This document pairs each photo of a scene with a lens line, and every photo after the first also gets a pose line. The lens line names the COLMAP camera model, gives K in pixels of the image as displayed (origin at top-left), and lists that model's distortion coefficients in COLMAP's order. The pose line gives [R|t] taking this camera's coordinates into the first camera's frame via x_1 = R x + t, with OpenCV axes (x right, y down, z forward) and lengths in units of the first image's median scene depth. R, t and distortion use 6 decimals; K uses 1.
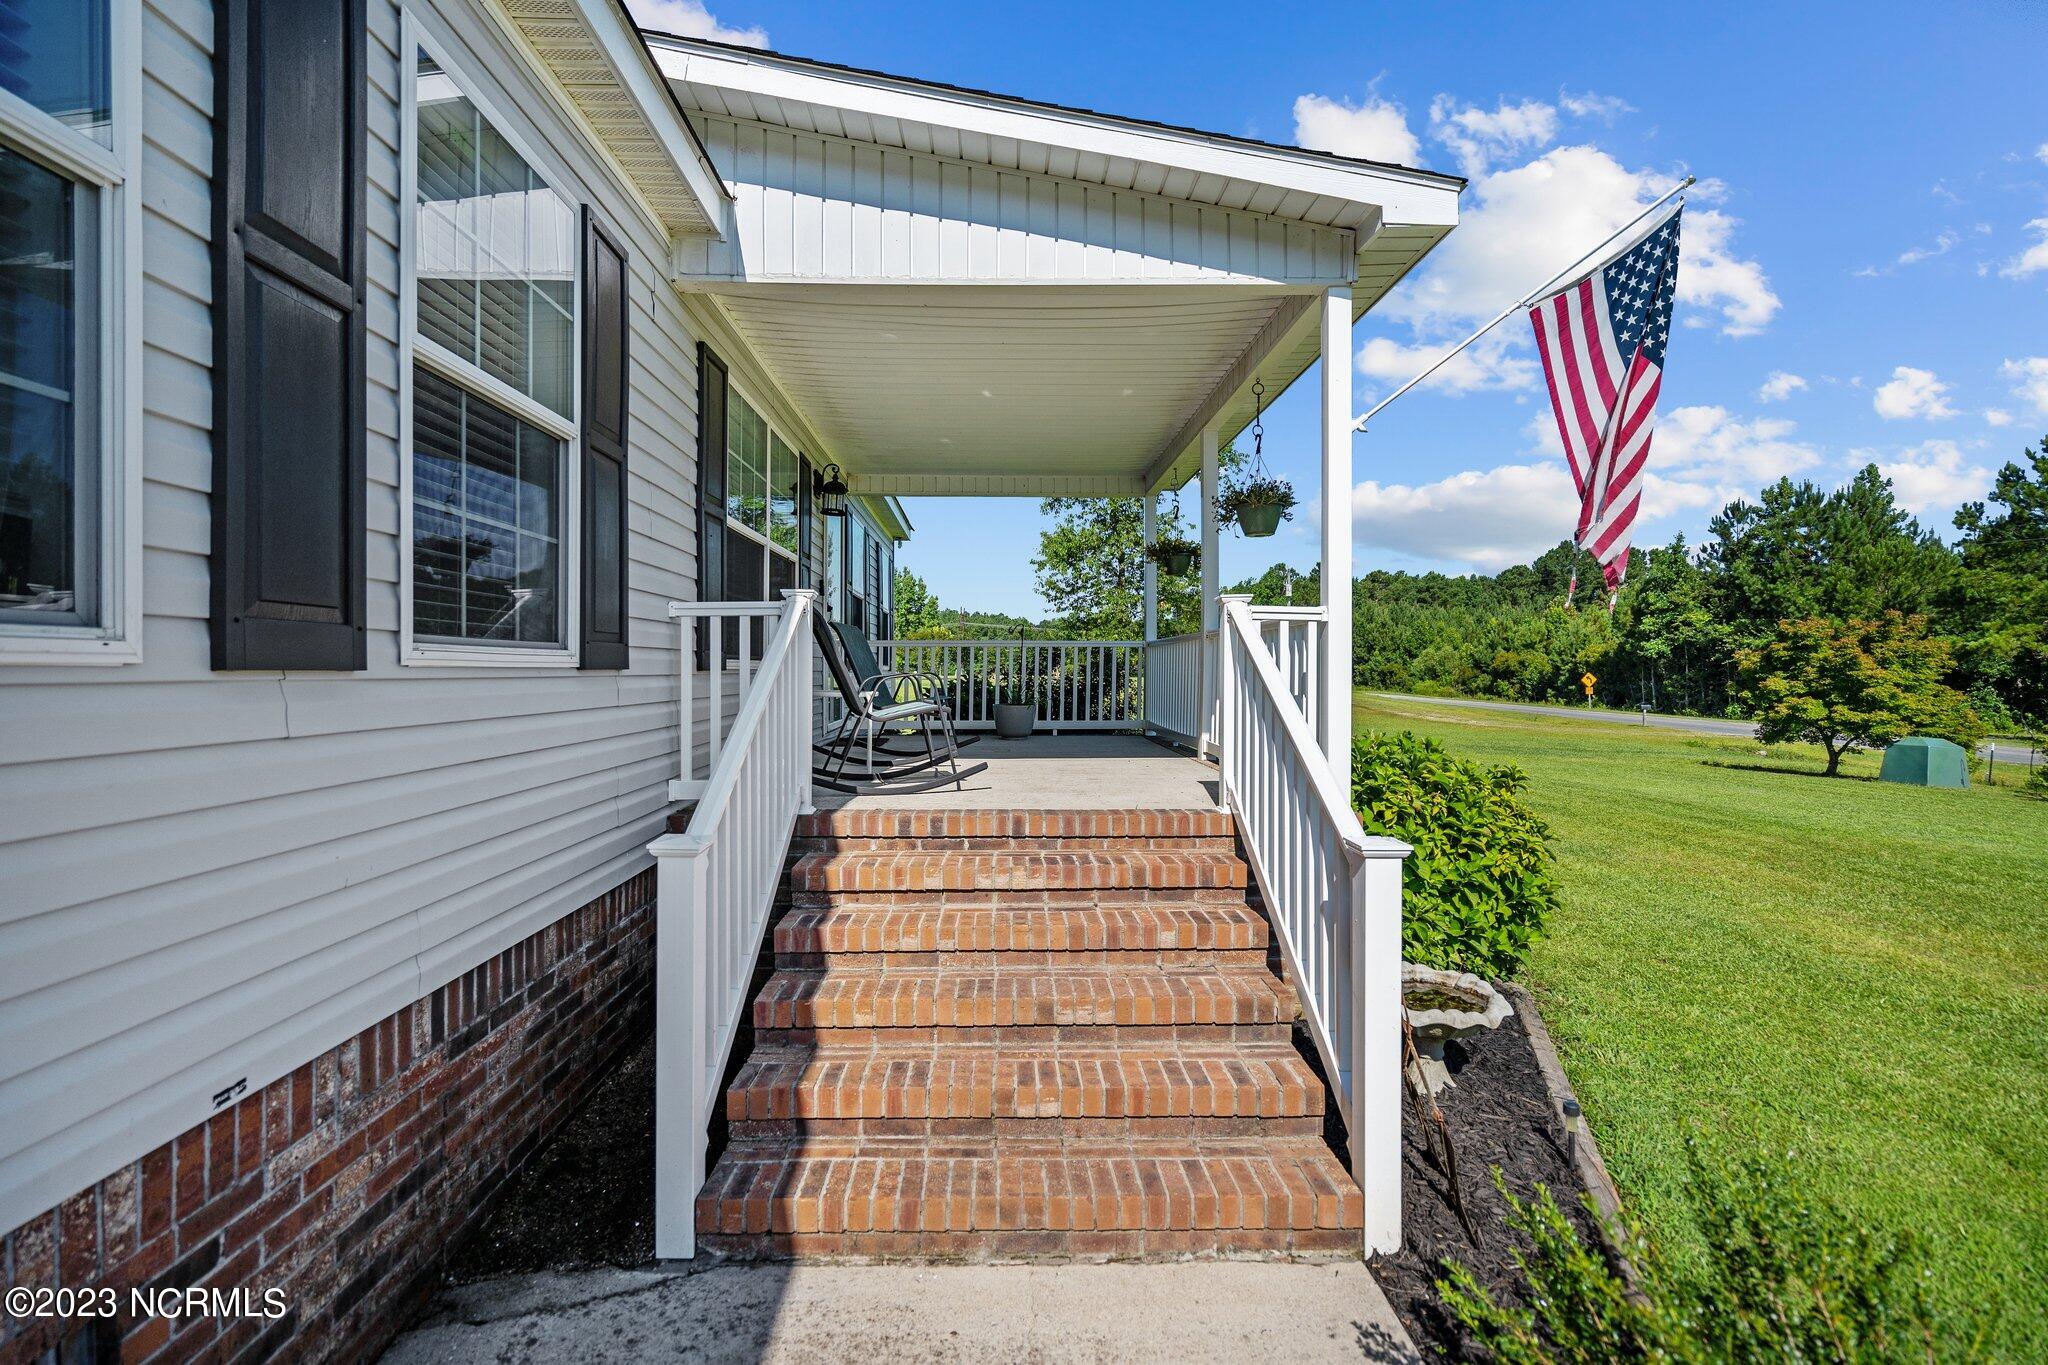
lens RADIAL K [[931.8, 0, 1024.0], [0, 931.8, 682.5], [0, 0, 1]] dist [0.000955, 0.000239]
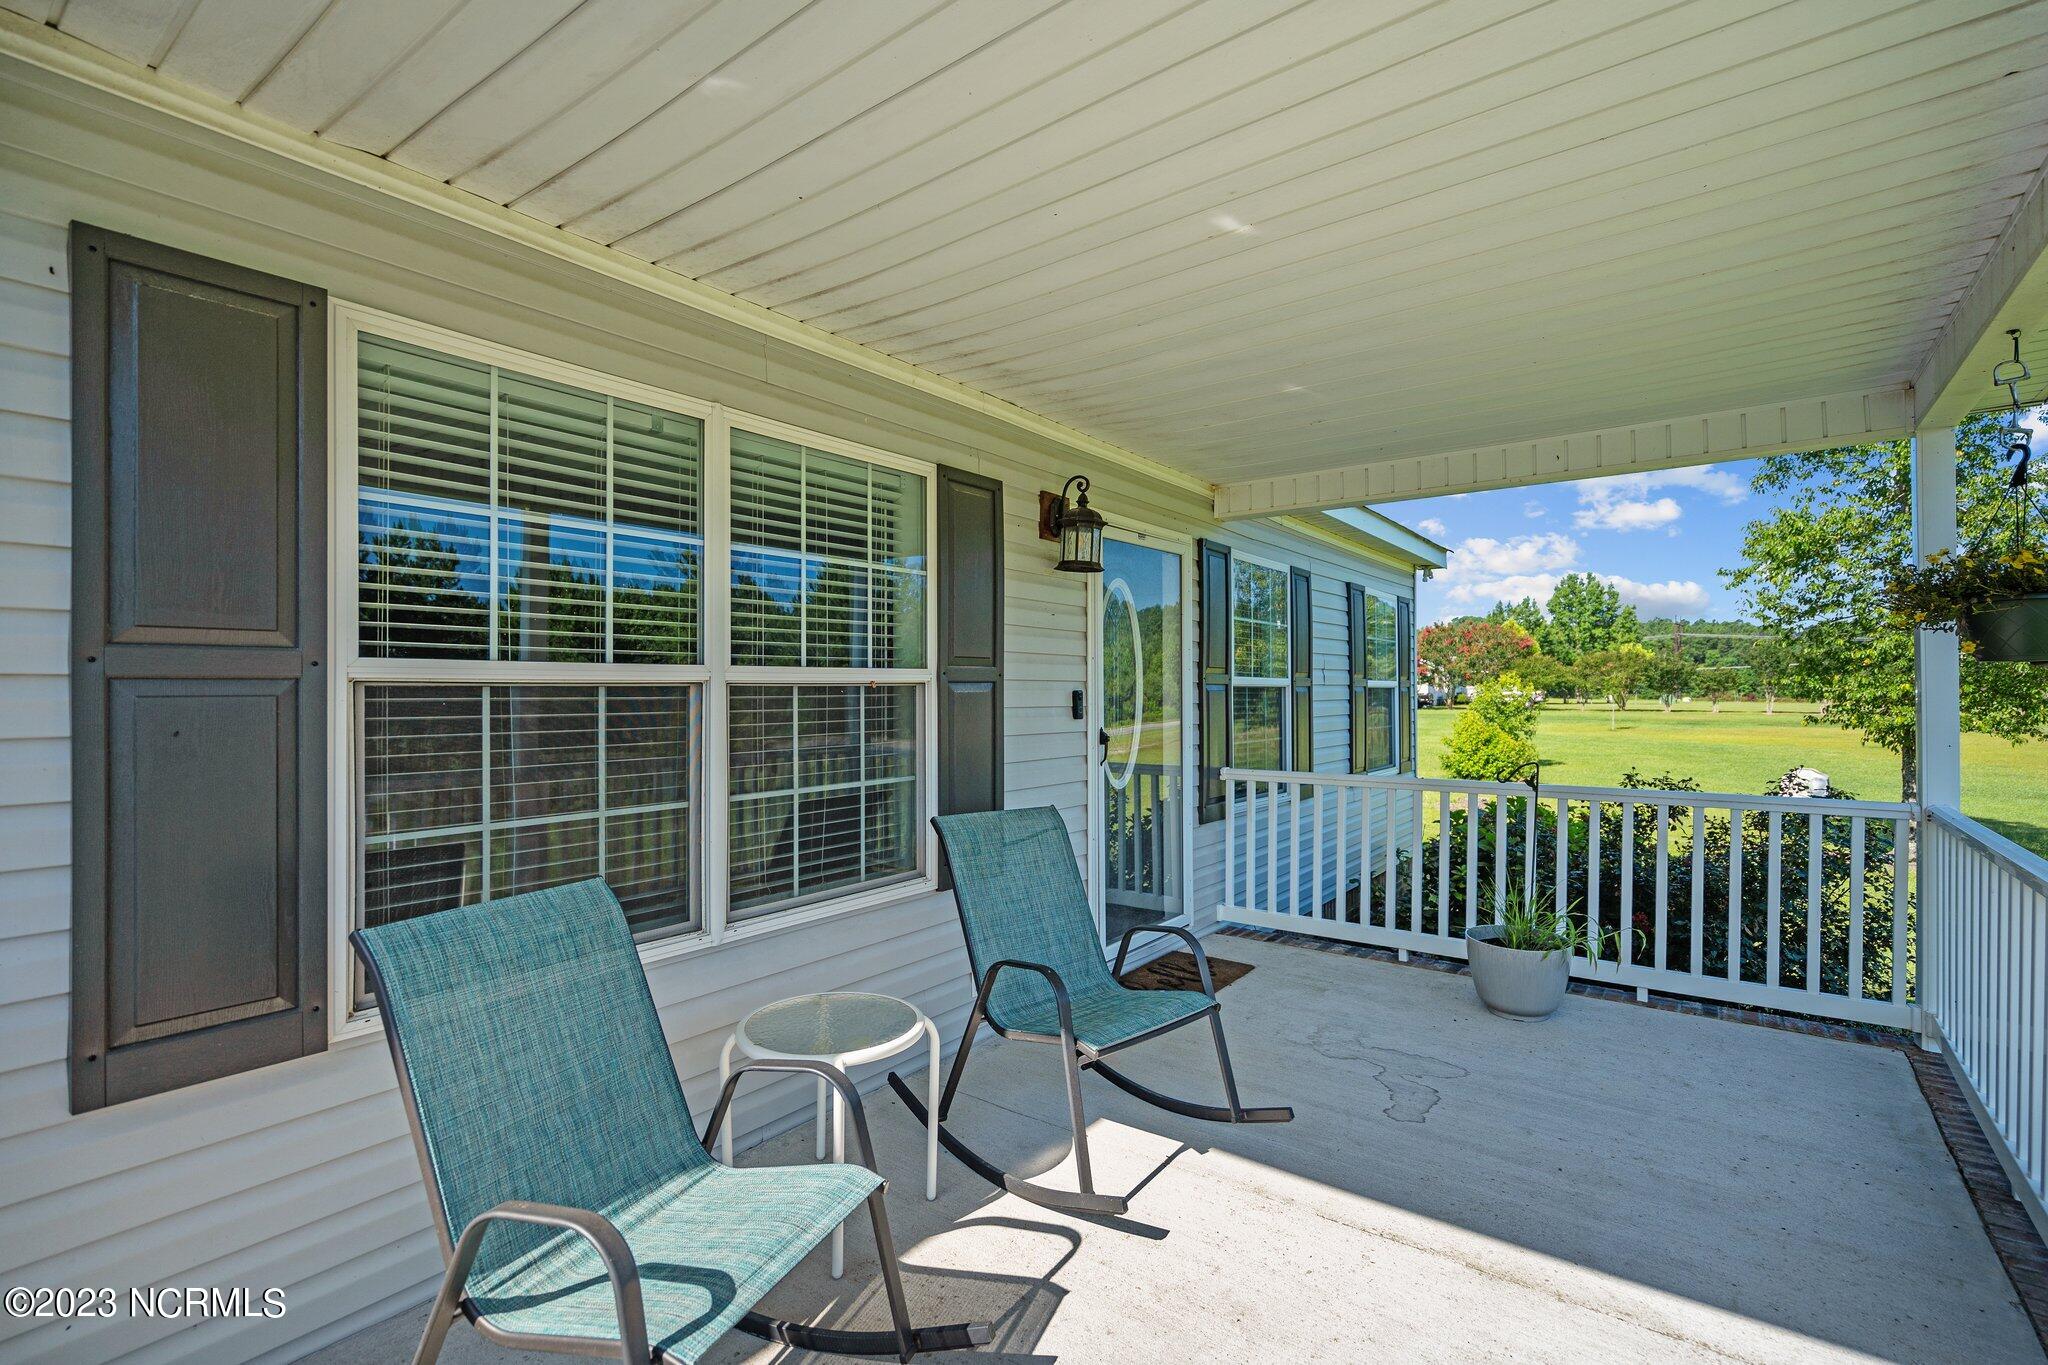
lens RADIAL K [[931.8, 0, 1024.0], [0, 931.8, 682.5], [0, 0, 1]] dist [0.000955, 0.000239]
pose [[0.776816, -0.007635, -0.629681, 0.072674], [-0.006125, 0.999788, -0.019678, -0.072773], [0.629697, 0.019143, 0.776605, 0.391654]]
